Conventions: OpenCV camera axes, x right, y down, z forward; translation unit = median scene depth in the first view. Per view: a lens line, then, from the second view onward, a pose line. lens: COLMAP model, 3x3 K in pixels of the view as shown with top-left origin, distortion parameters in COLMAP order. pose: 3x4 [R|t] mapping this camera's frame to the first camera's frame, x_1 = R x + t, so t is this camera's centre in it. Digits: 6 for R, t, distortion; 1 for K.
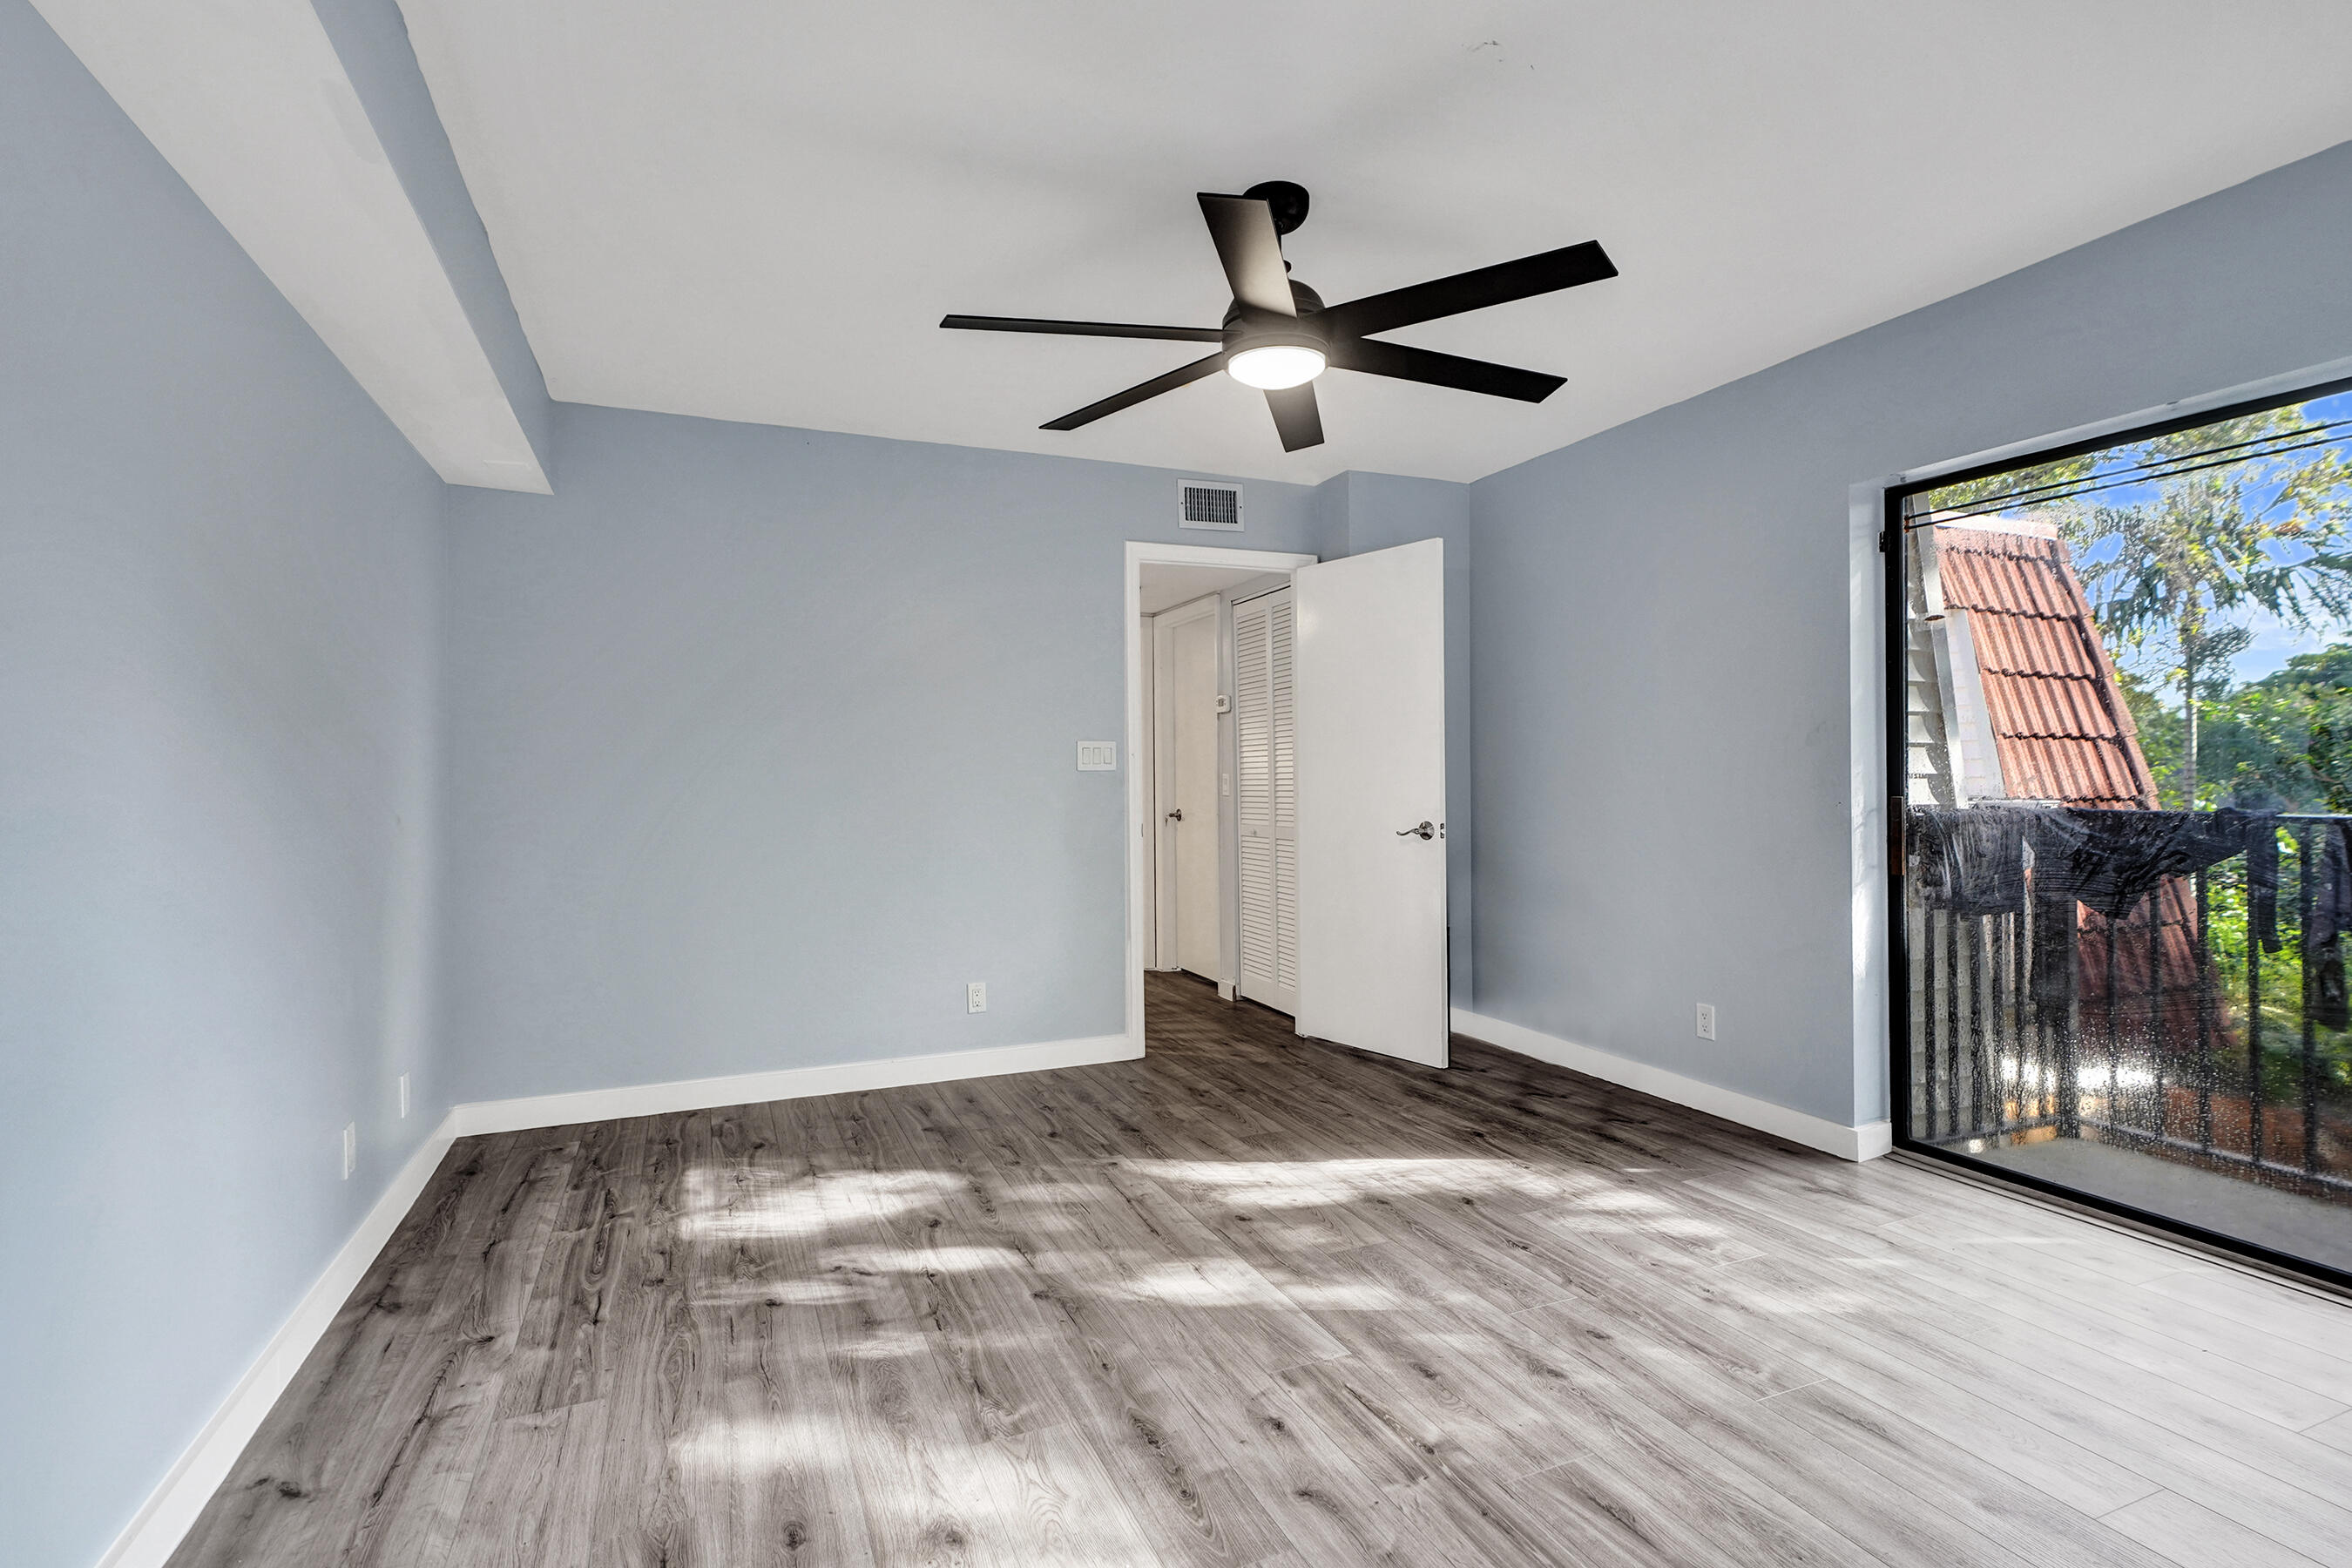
lens RADIAL K [[1079.0, 0, 1179.6], [0, 1079.0, 778.1], [0, 0, 1]] dist [-0.003346, 0.008671]
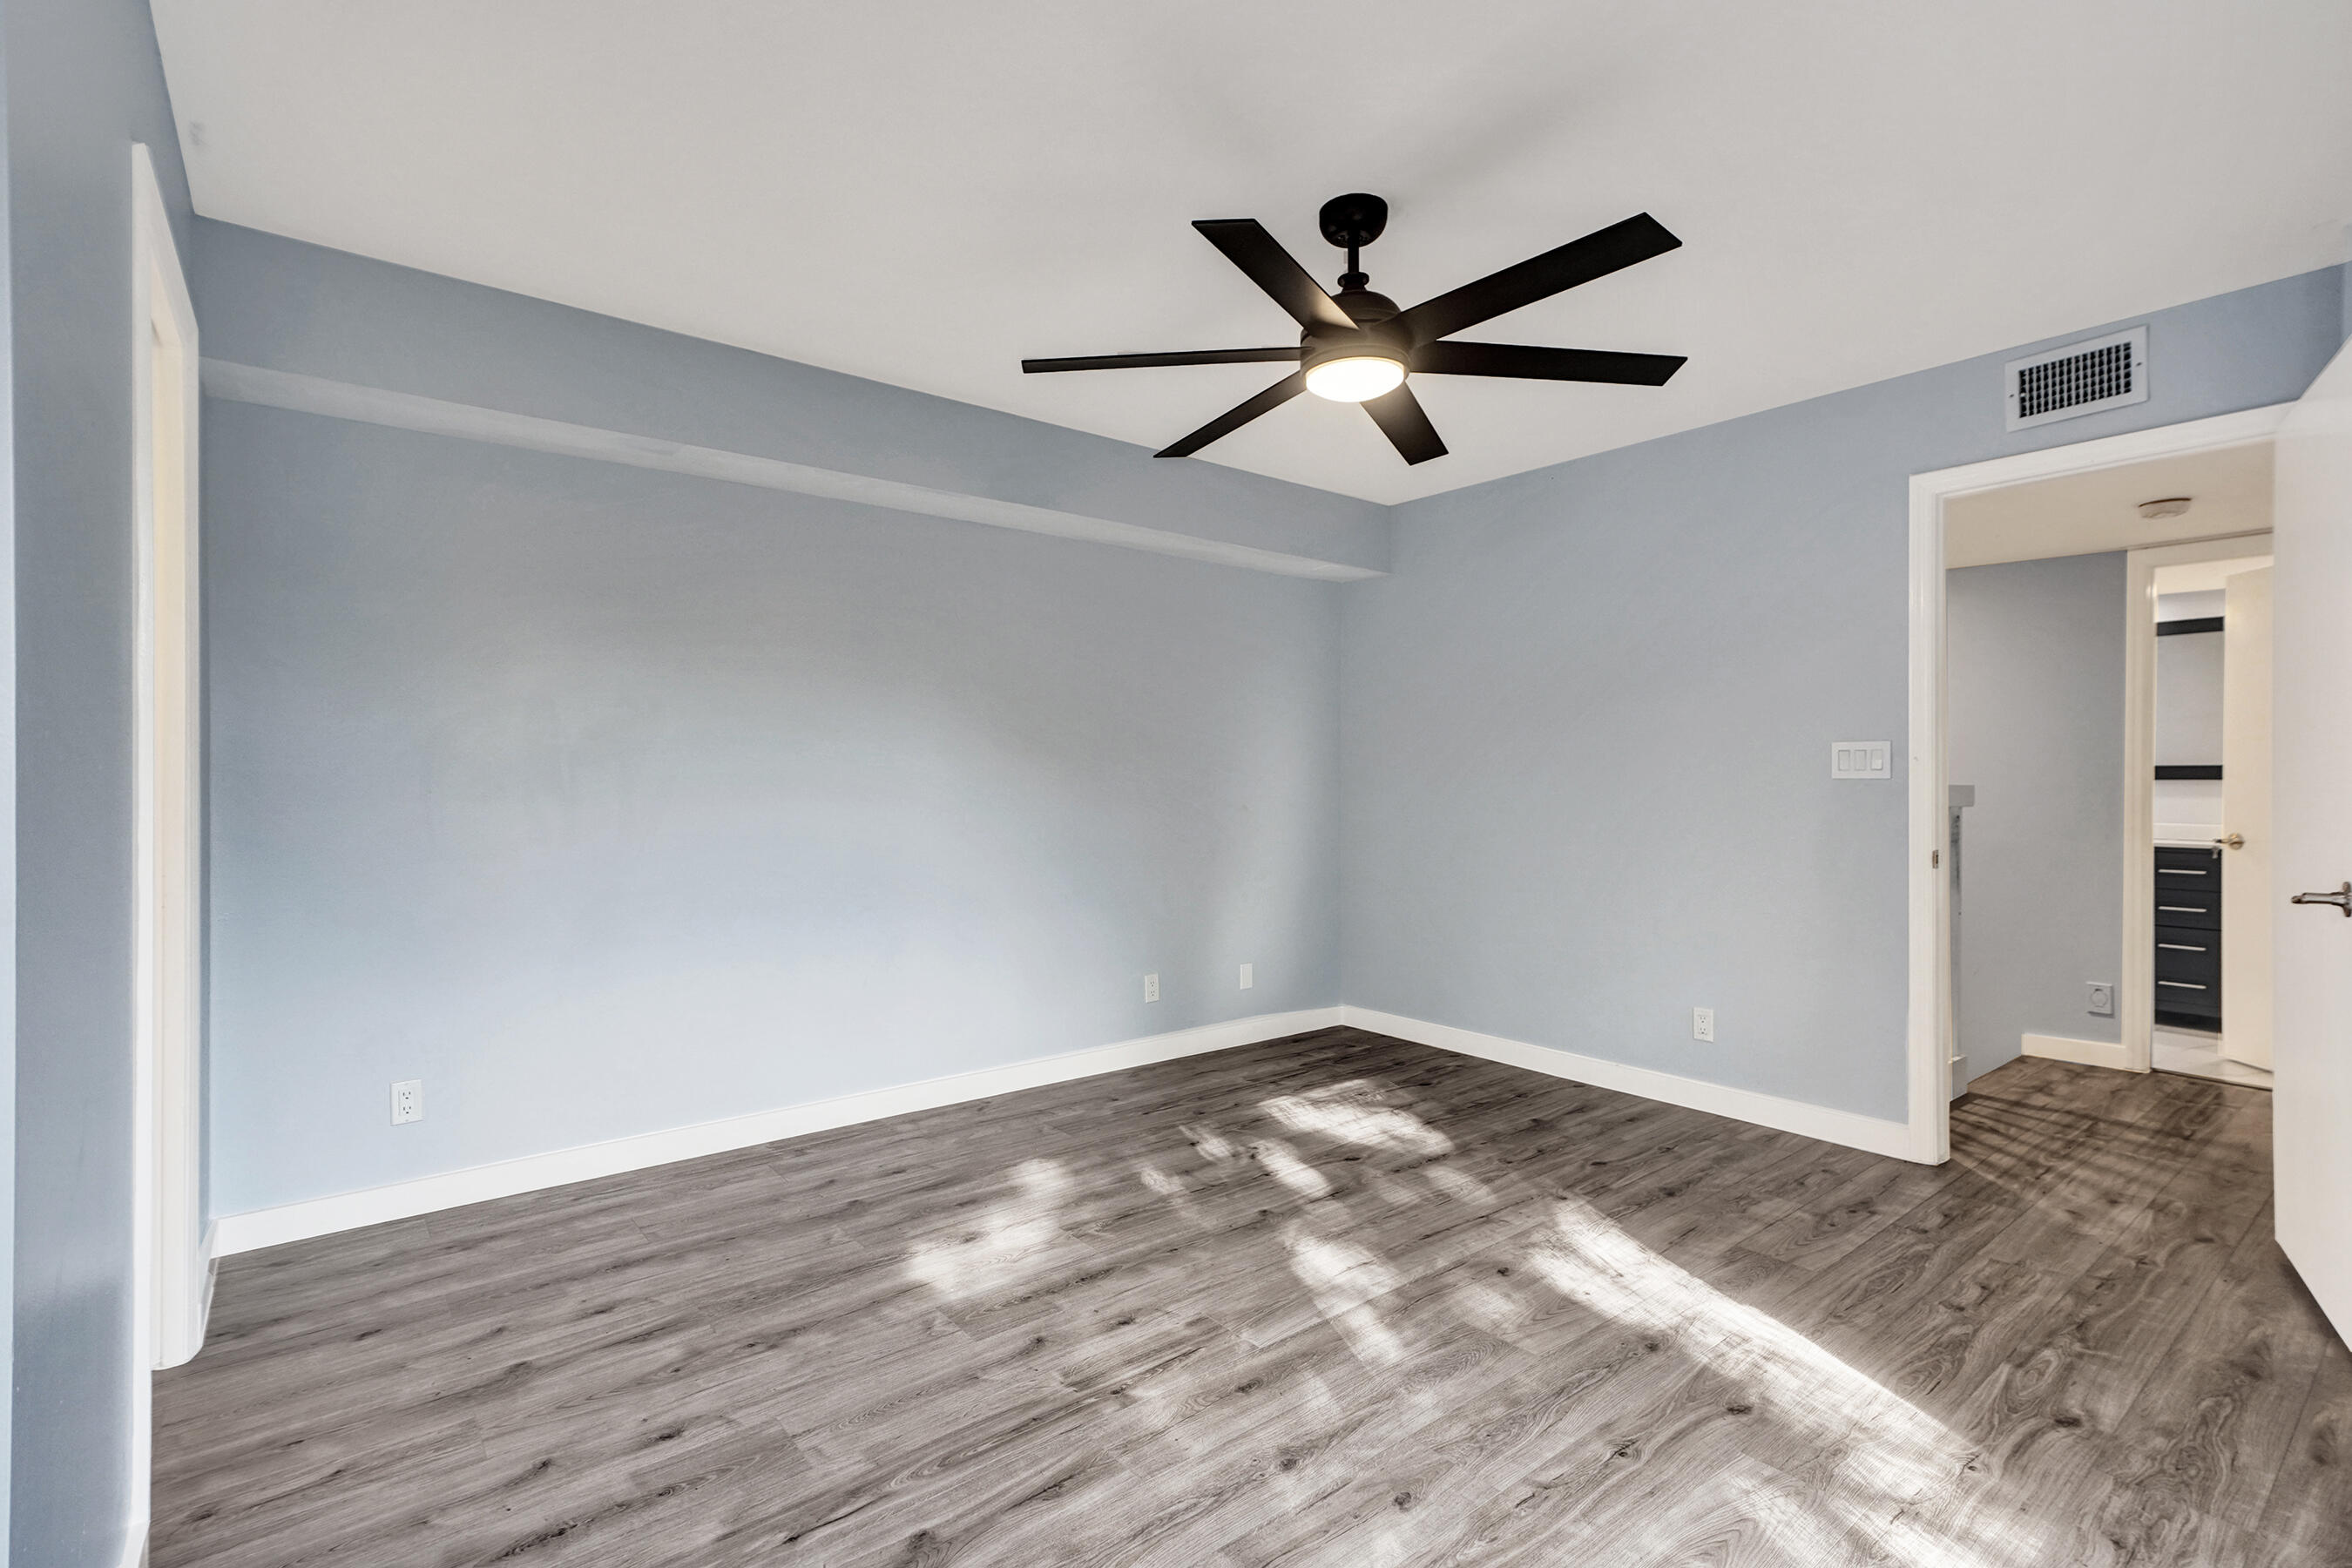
lens RADIAL K [[1079.0, 0, 1179.6], [0, 1079.0, 778.1], [0, 0, 1]] dist [-0.003346, 0.008671]
pose [[0.290200, 0.009476, -0.956919, 0.811696], [-0.007185, 0.999944, 0.007723, -0.010503], [0.956939, 0.004634, 0.290252, 0.458438]]
